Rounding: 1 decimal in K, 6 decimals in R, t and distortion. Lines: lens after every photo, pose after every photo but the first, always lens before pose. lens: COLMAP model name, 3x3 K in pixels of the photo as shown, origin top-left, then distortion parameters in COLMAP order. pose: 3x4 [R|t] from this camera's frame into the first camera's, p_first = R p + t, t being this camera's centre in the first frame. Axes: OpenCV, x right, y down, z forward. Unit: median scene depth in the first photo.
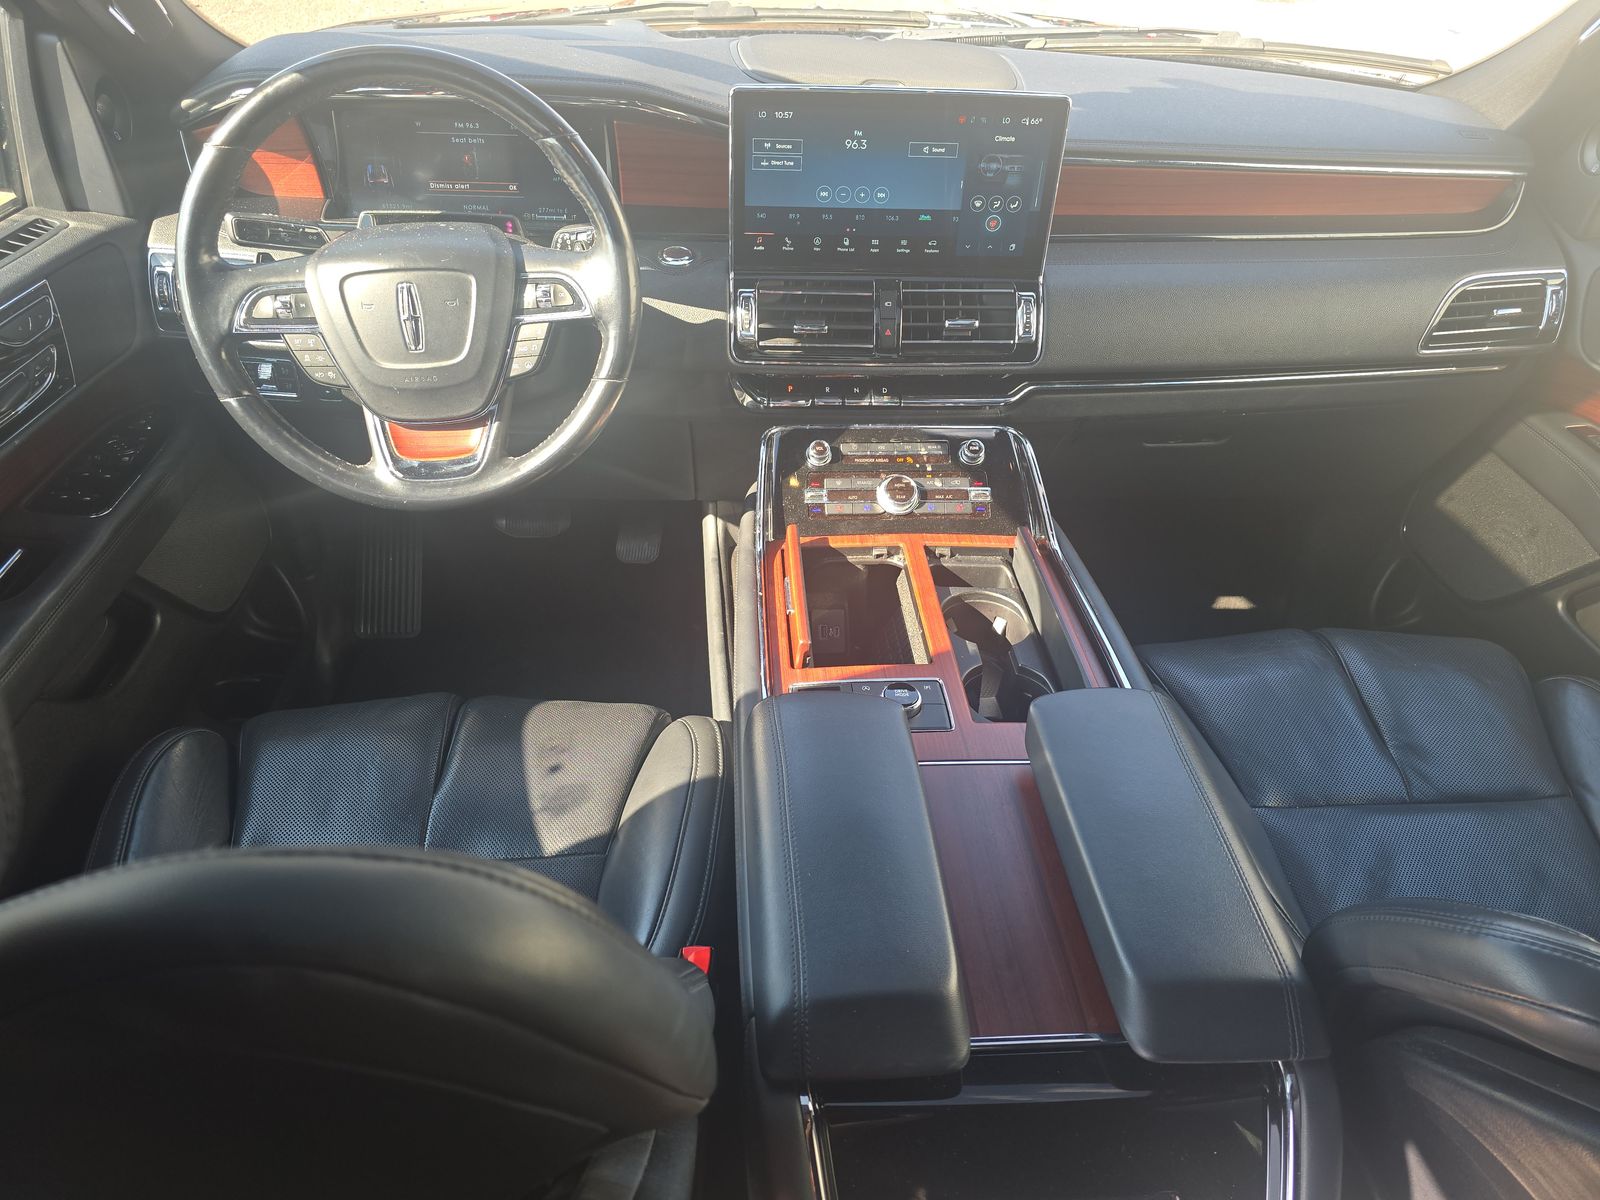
lens RADIAL K [[1048.7, 0, 805.5], [0, 1048.7, 589.6], [0, 0, 1]] dist [0.059301, -0.046925]
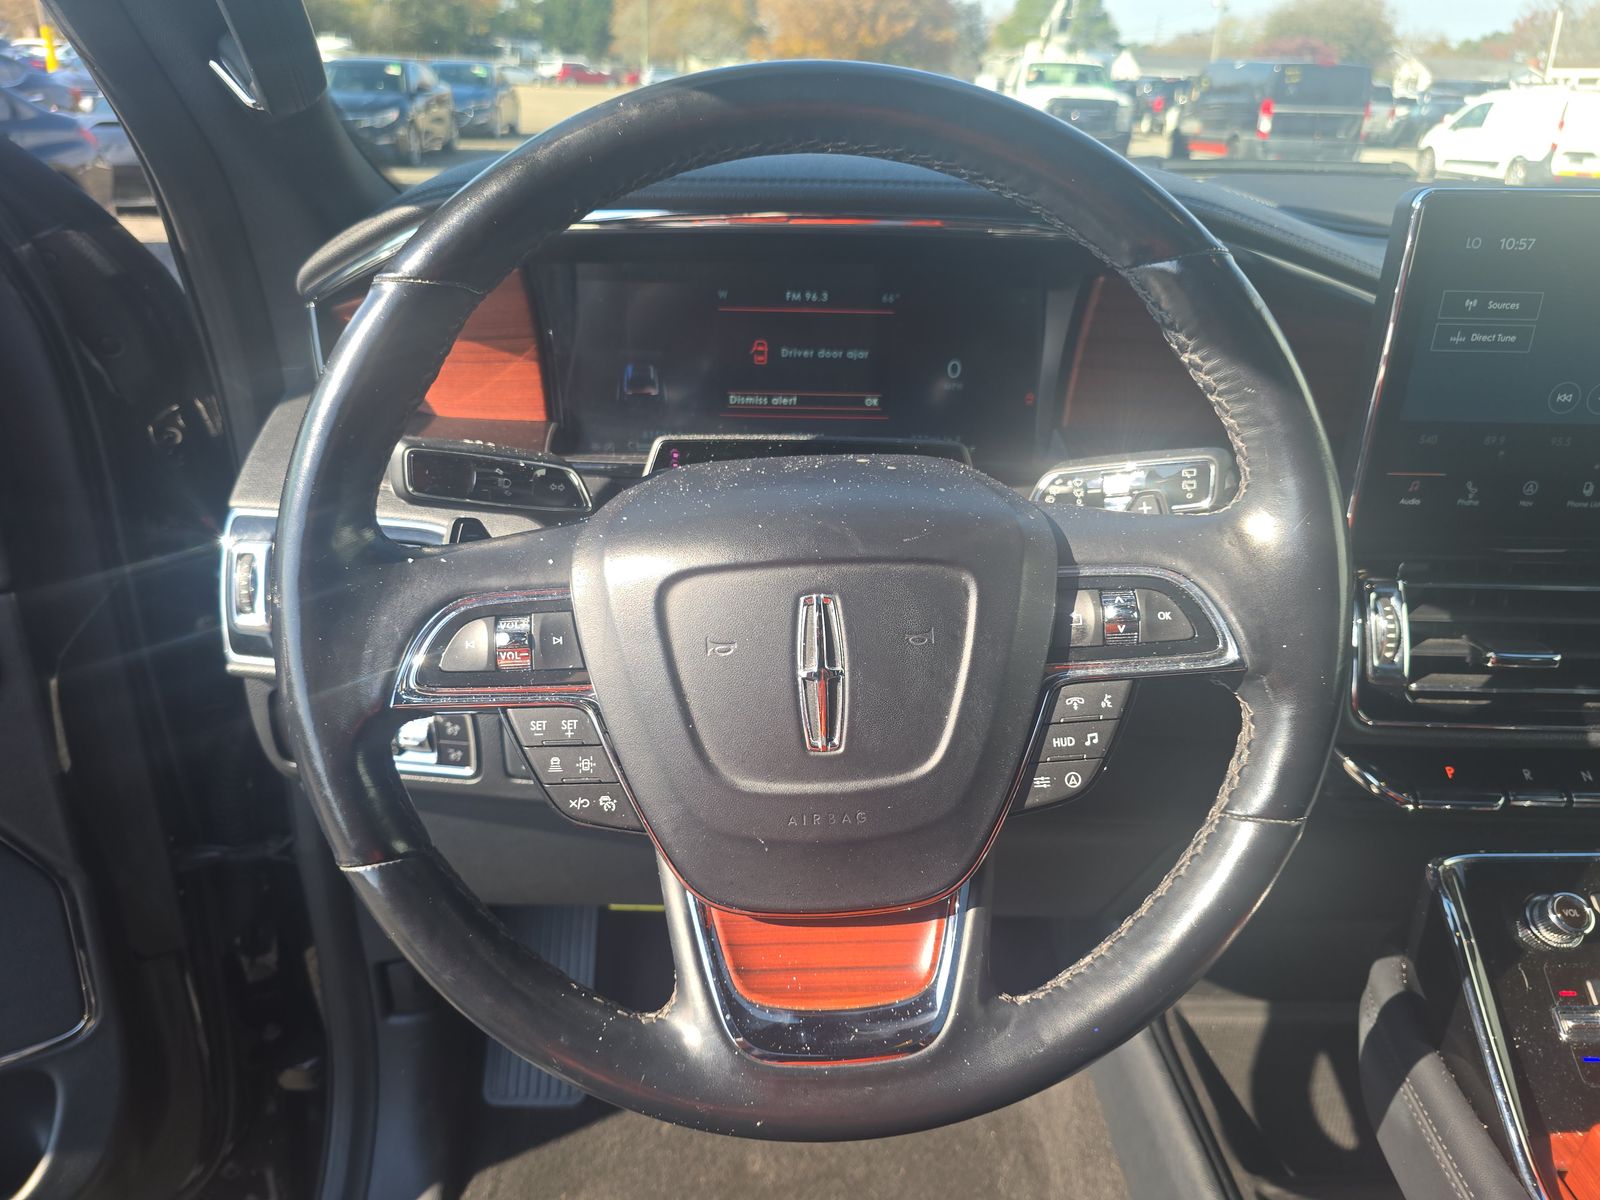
lens RADIAL K [[1048.7, 0, 805.5], [0, 1048.7, 589.6], [0, 0, 1]] dist [0.059301, -0.046925]
pose [[0.998880, 0.006533, -0.046857, -0.351039], [-0.016529, 0.976199, -0.216247, -0.196151], [0.044329, 0.216779, 0.975214, 0.585168]]
